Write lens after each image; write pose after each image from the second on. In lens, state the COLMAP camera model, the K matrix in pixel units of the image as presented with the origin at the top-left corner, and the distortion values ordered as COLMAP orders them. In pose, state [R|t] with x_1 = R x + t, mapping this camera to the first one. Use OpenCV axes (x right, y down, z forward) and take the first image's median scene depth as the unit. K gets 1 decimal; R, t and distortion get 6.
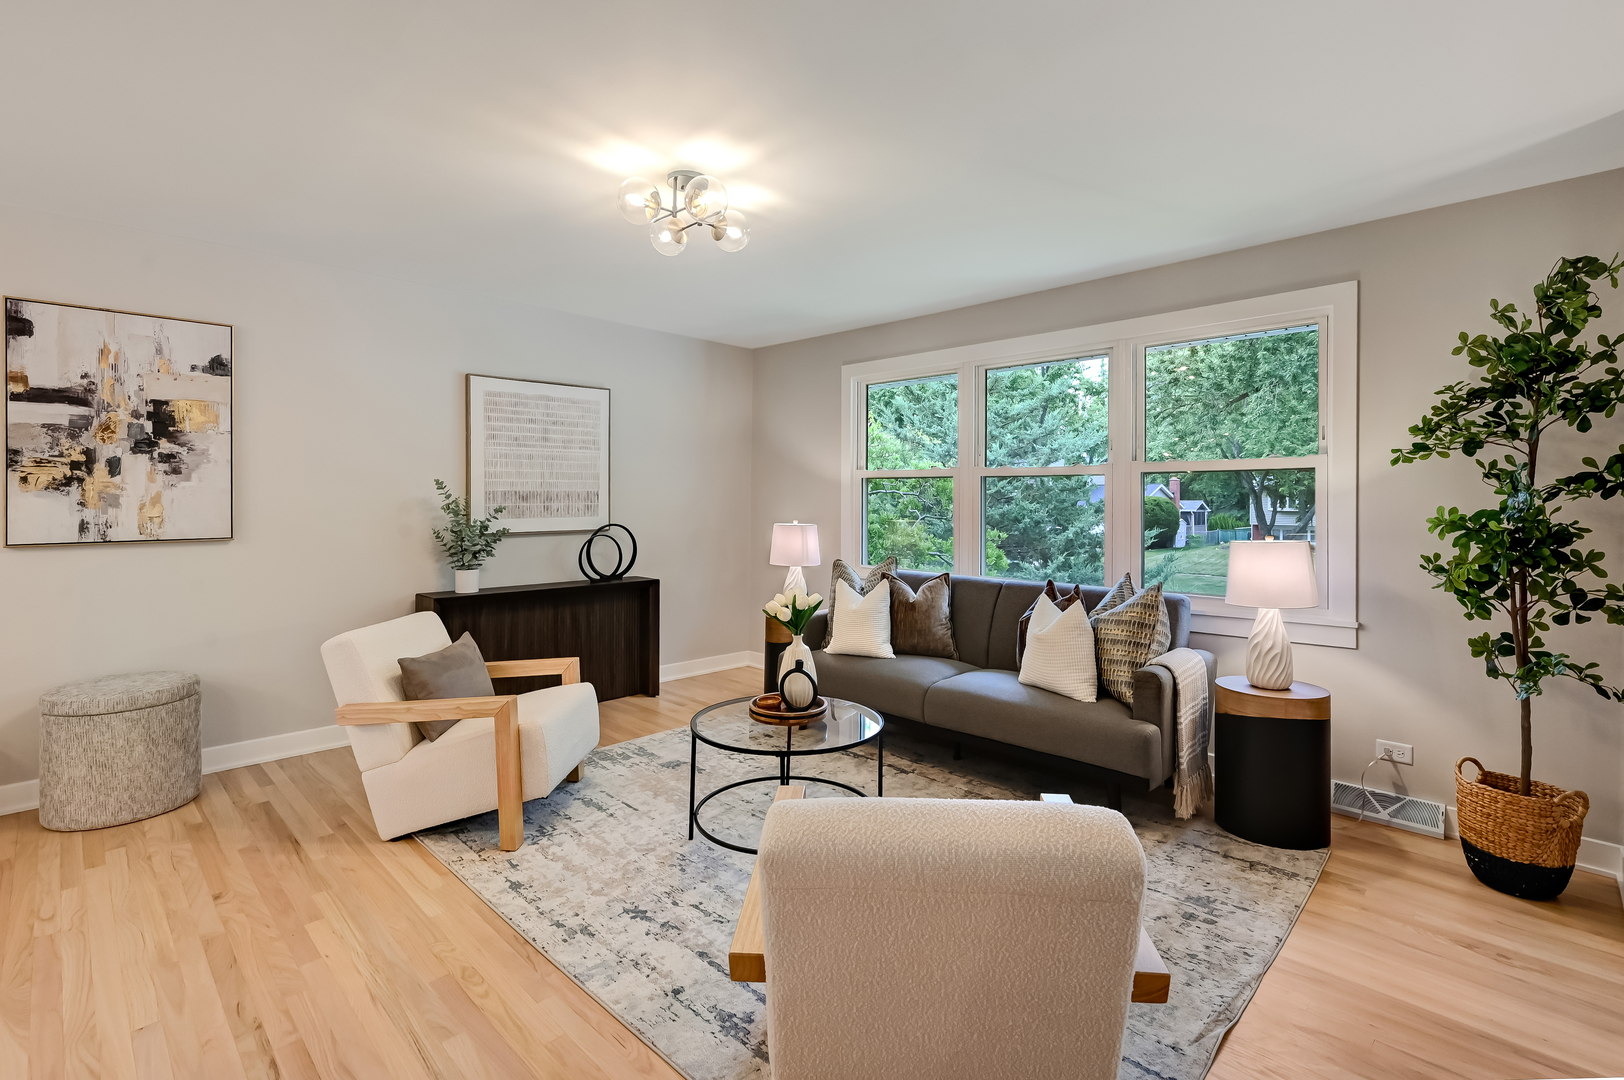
lens RADIAL K [[722.7, 0, 813.9], [0, 722.7, 503.2], [0, 0, 1]] dist [-0.001061, 0.000071]
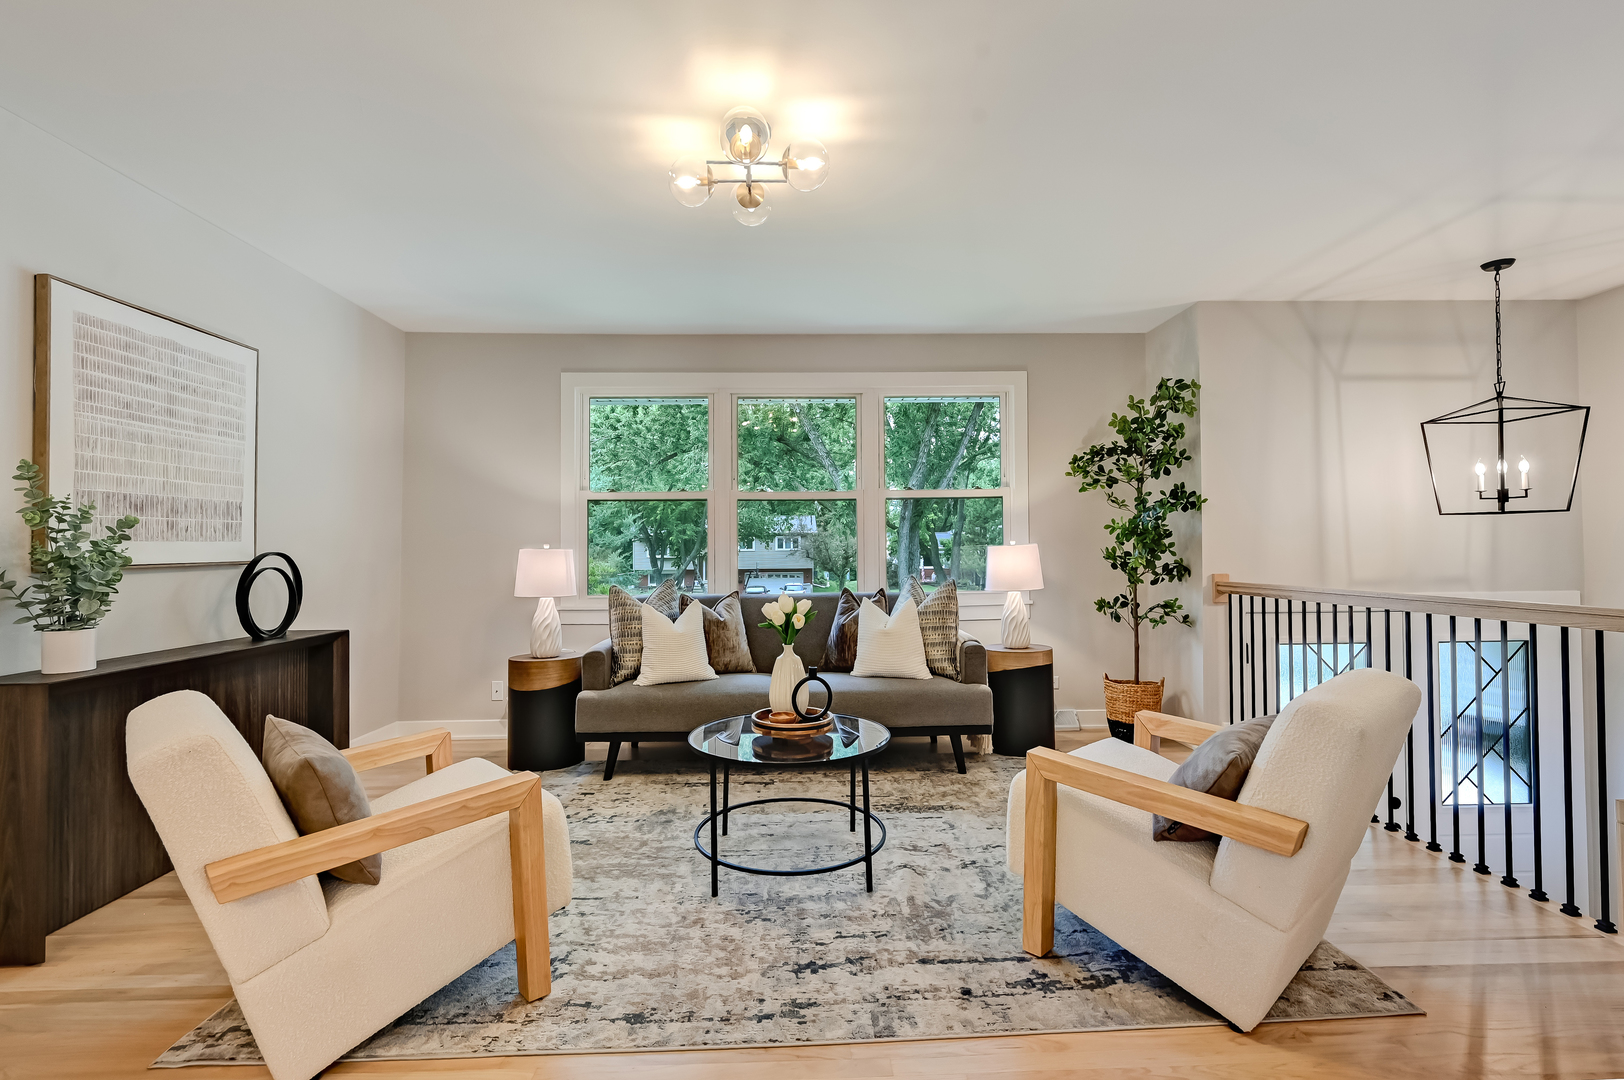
lens RADIAL K [[720.6, 0, 786.1], [0, 720.6, 543.7], [0, 0, 1]] dist [0.000374, -0.000177]
pose [[0.705562, -0.004159, 0.708636, -0.470081], [0.015733, 0.999828, -0.009796, 0.039171], [-0.708473, 0.018061, 0.705506, 0.220167]]
